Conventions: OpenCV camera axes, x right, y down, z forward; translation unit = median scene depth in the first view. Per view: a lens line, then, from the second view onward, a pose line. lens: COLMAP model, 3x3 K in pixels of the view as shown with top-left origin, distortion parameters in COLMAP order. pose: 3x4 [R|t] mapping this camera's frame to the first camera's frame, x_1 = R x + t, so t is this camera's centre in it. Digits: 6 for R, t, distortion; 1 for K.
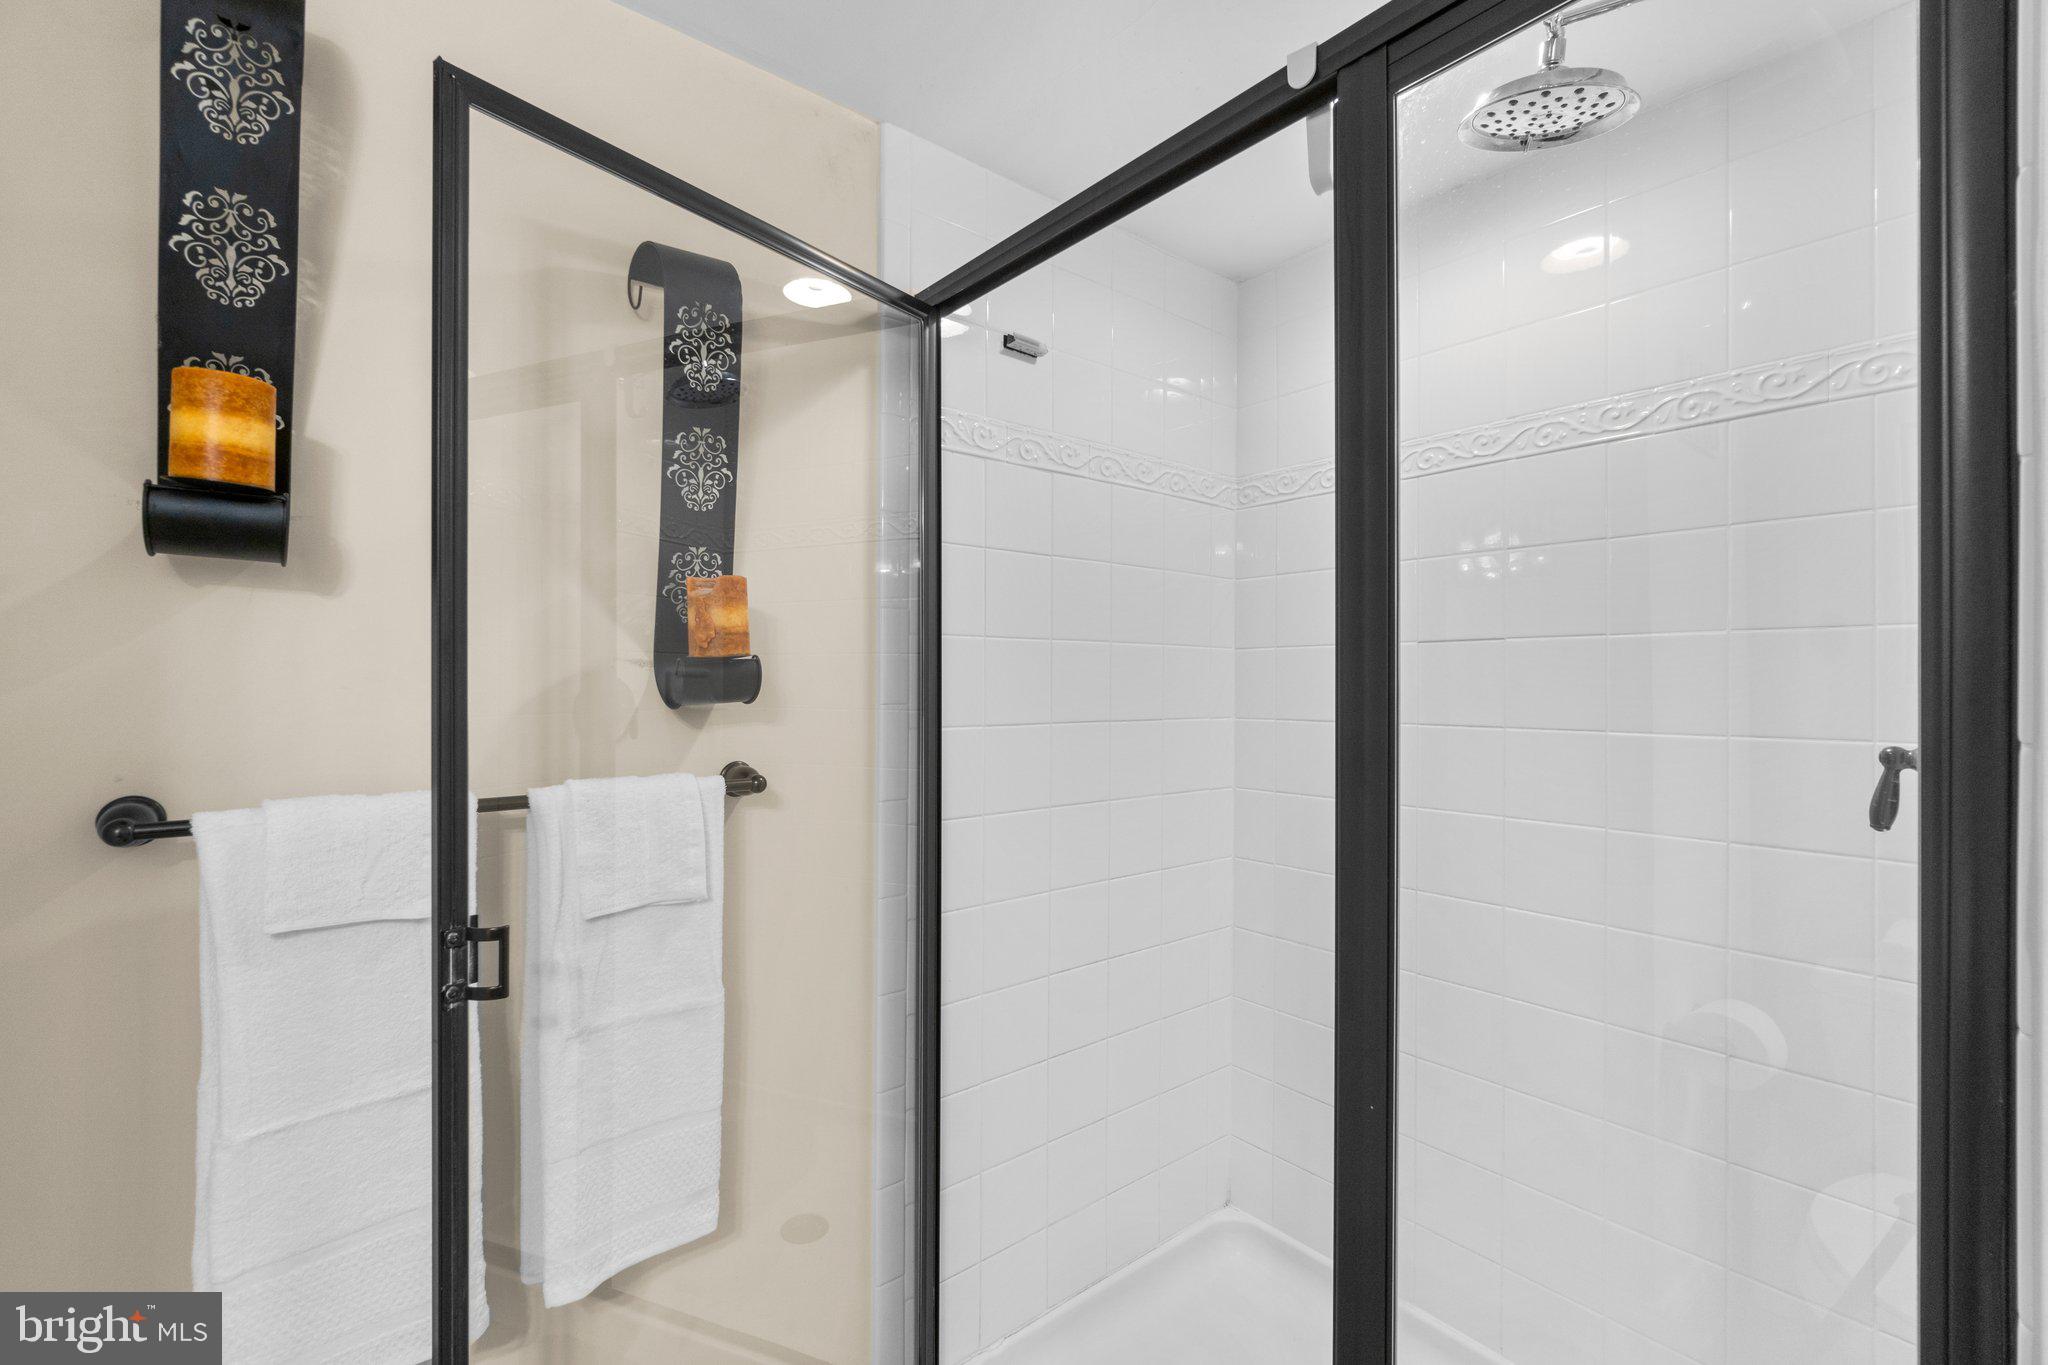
lens RADIAL K [[888.2, 0, 1018.6], [0, 888.2, 684.5], [0, 0, 1]] dist [-0.004361, 0.000438]
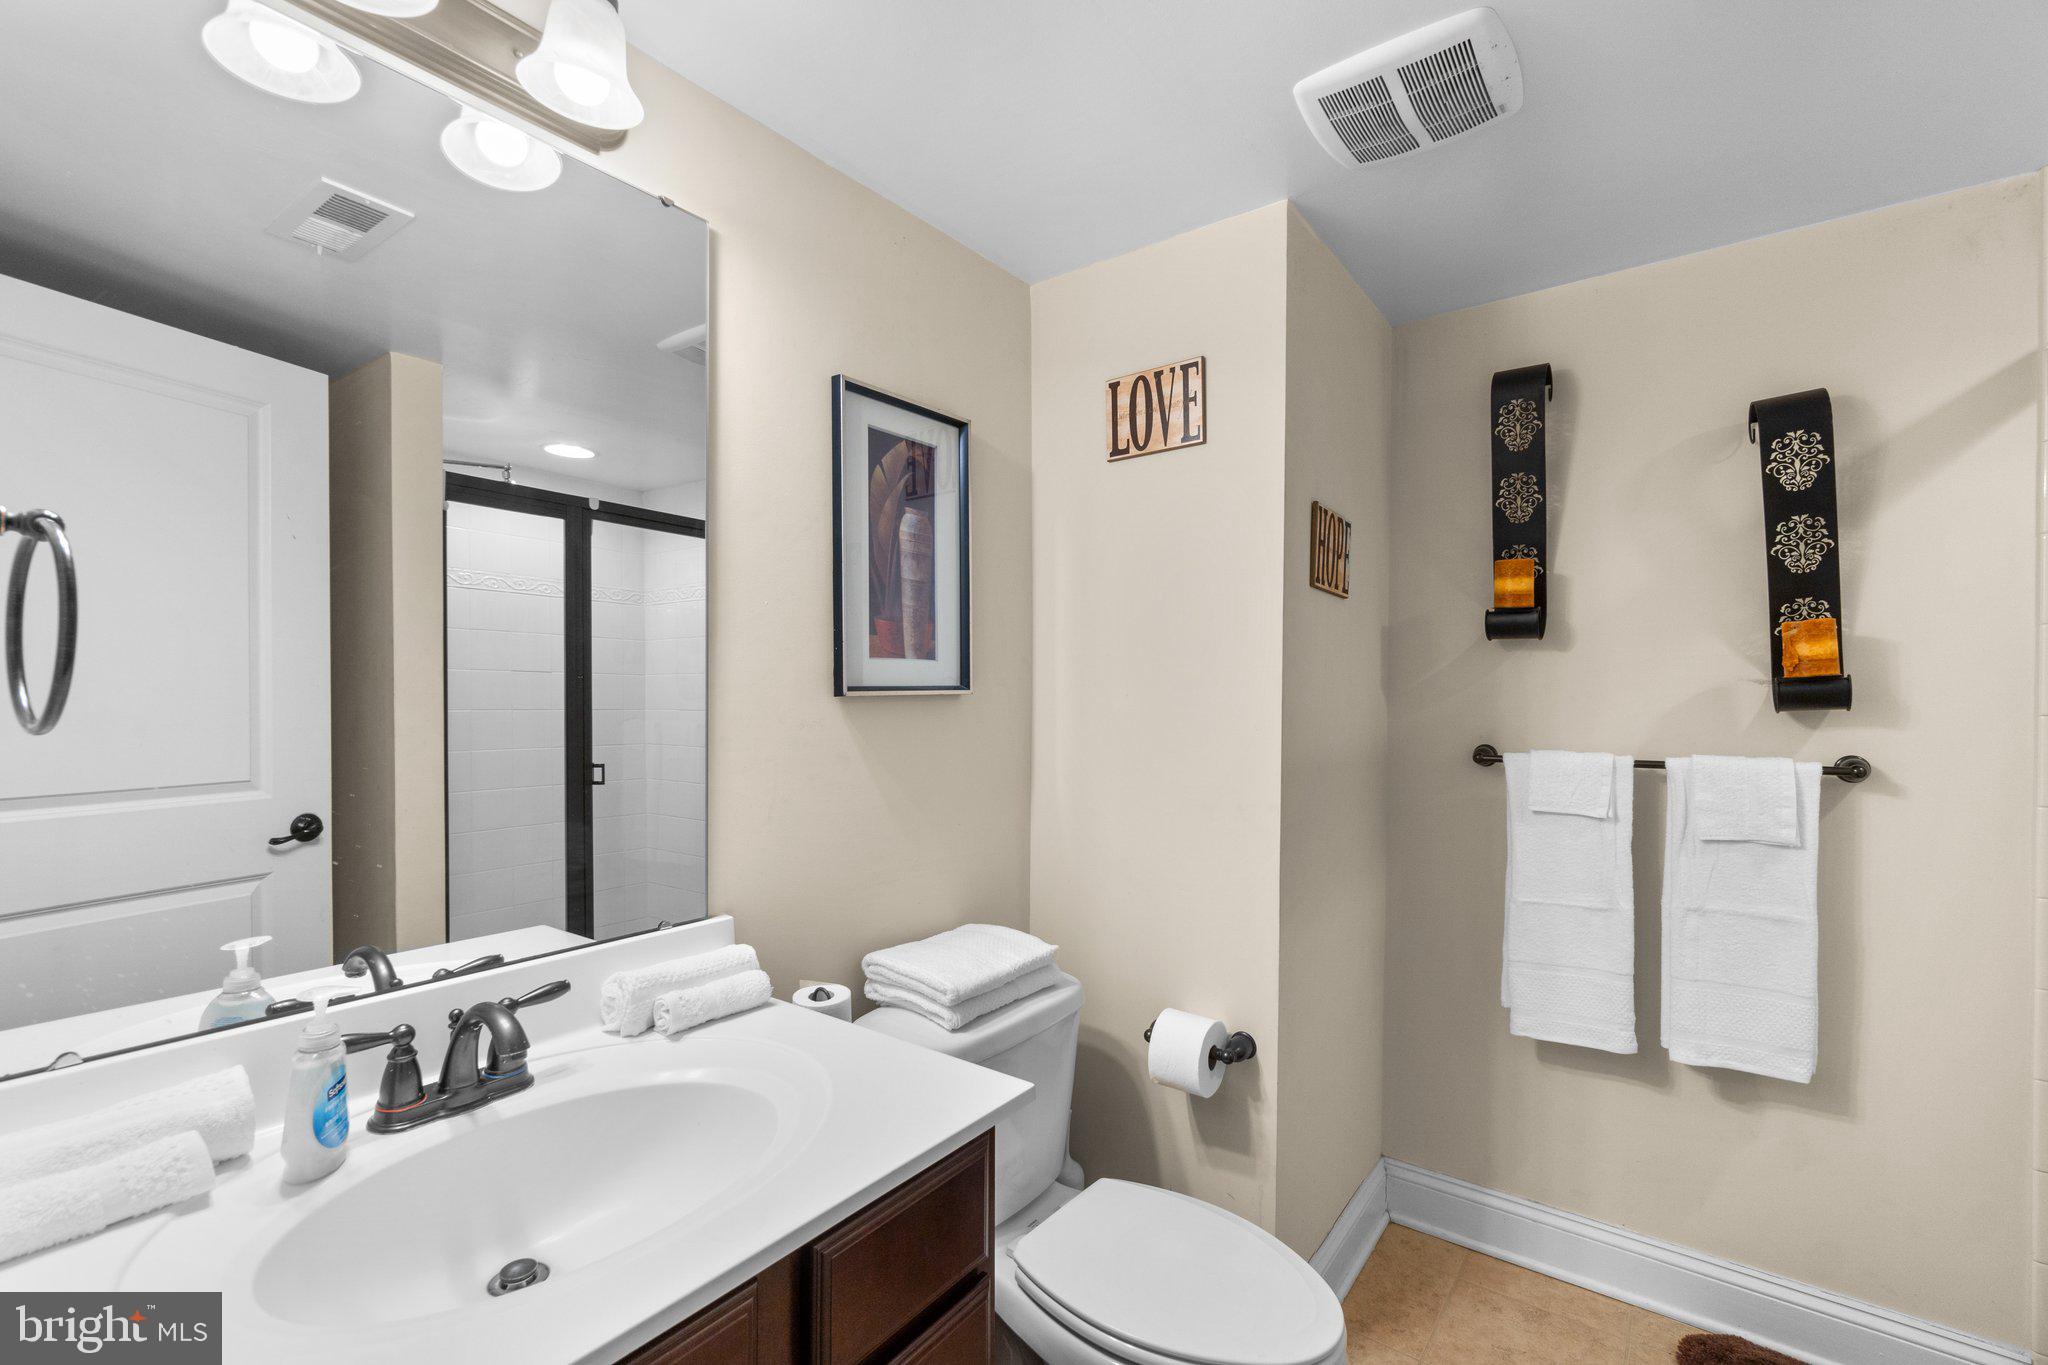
lens RADIAL K [[888.2, 0, 1019.3], [0, 888.2, 692.5], [0, 0, 1]] dist [-0.004361, 0.000438]
pose [[0.219085, -0.005347, -0.975691, 0.852096], [-0.001954, 0.999981, -0.005919, 0.004969], [0.975704, 0.003203, 0.219070, -0.598462]]
